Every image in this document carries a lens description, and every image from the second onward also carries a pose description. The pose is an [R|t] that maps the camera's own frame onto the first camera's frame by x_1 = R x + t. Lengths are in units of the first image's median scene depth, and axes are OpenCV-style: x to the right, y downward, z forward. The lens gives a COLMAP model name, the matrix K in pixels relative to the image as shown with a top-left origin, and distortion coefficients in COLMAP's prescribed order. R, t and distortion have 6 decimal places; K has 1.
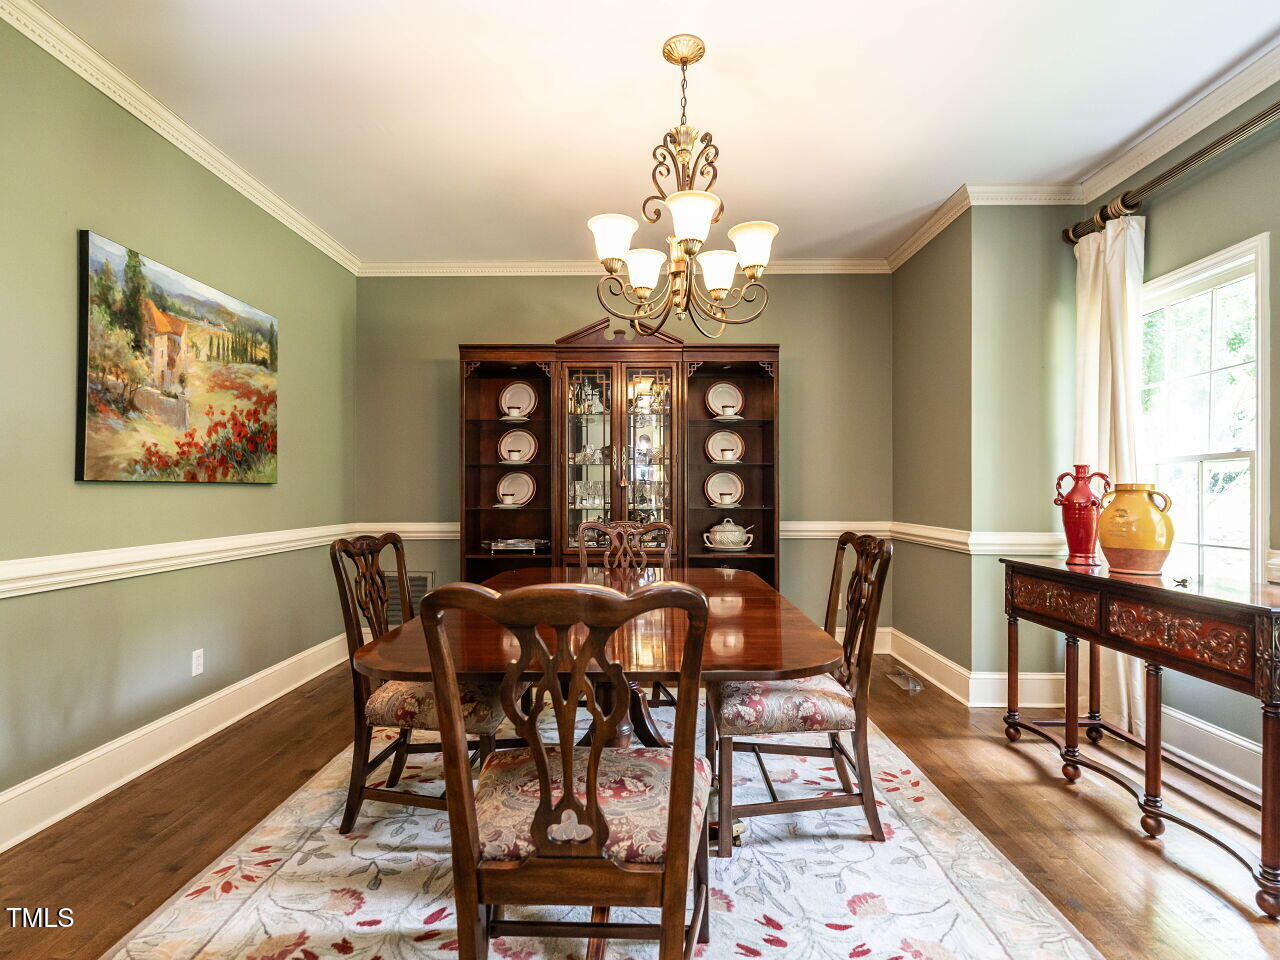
lens RADIAL K [[666.0, 0, 633.6], [0, 666.0, 495.7], [0, 0, 1]] dist [-0.000679, -0.000522]
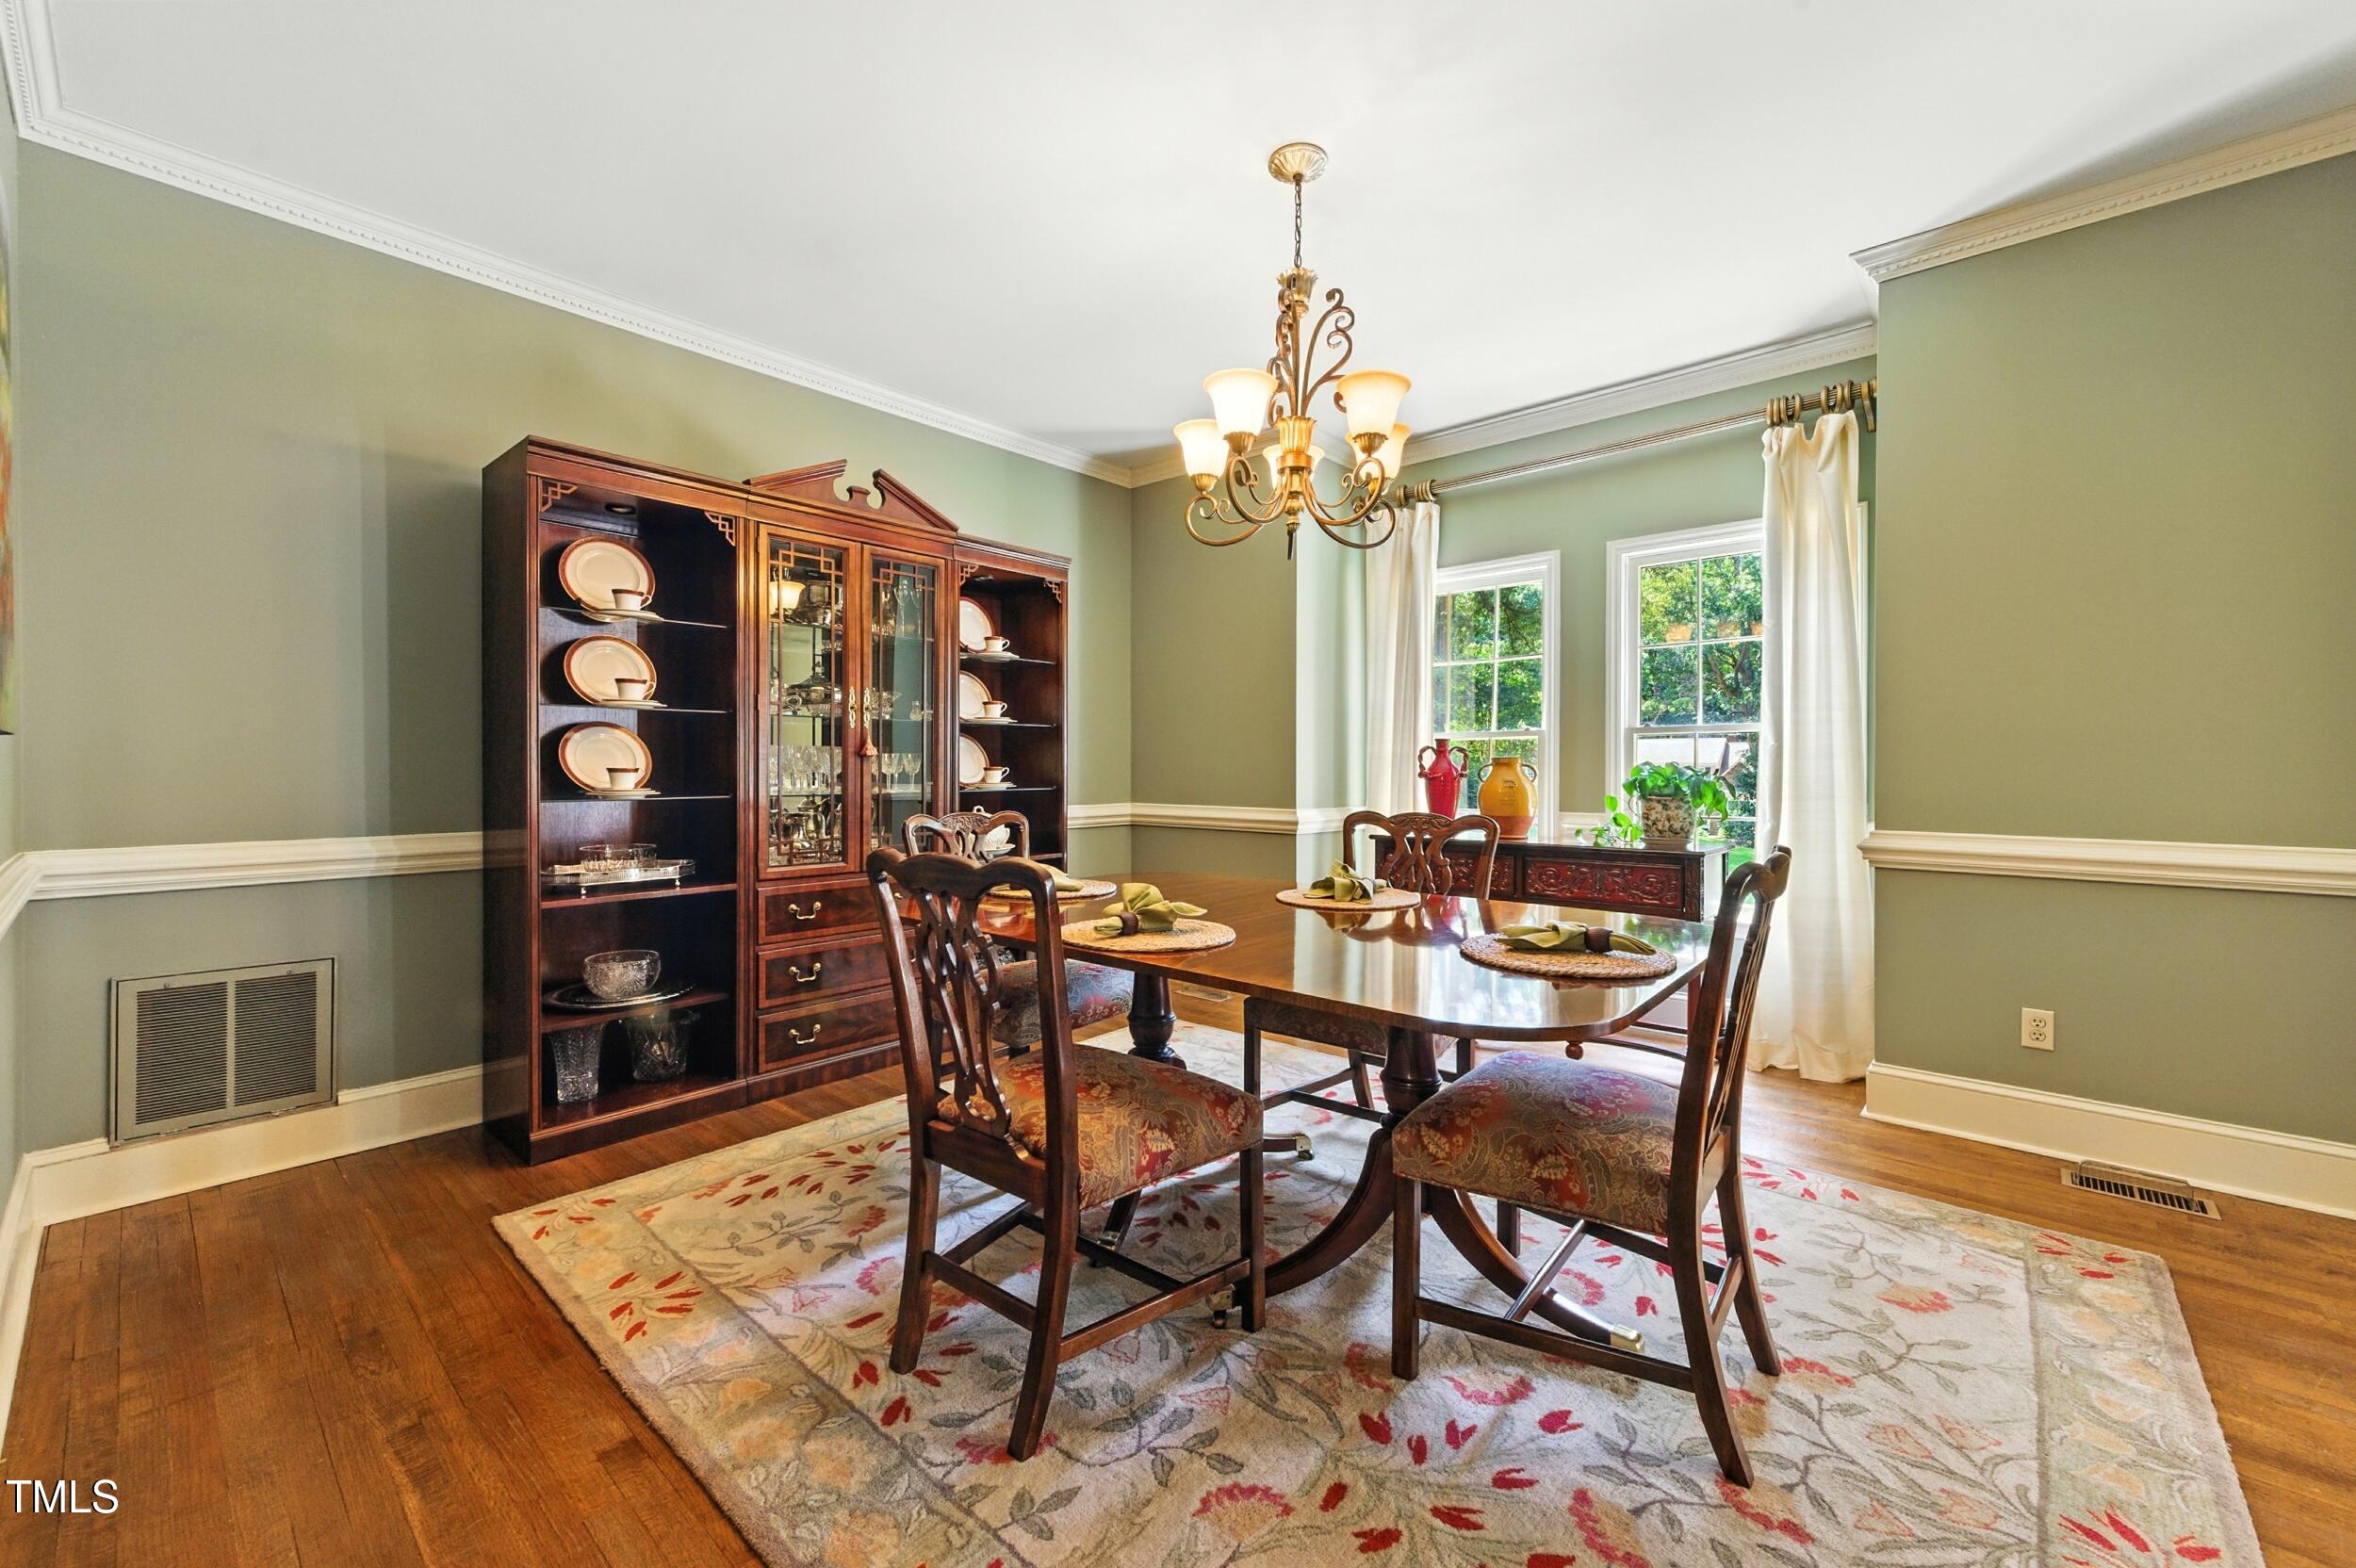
lens RADIAL K [[938.5, 0, 1190.3], [0, 938.5, 762.0], [0, 0, 1]] dist [-0.000705, -0.000722]
pose [[0.644694, 0.006733, 0.764411, -0.462543], [0.005579, 0.999893, -0.013512, 0.004620], [-0.764420, 0.012976, 0.644588, 0.251131]]
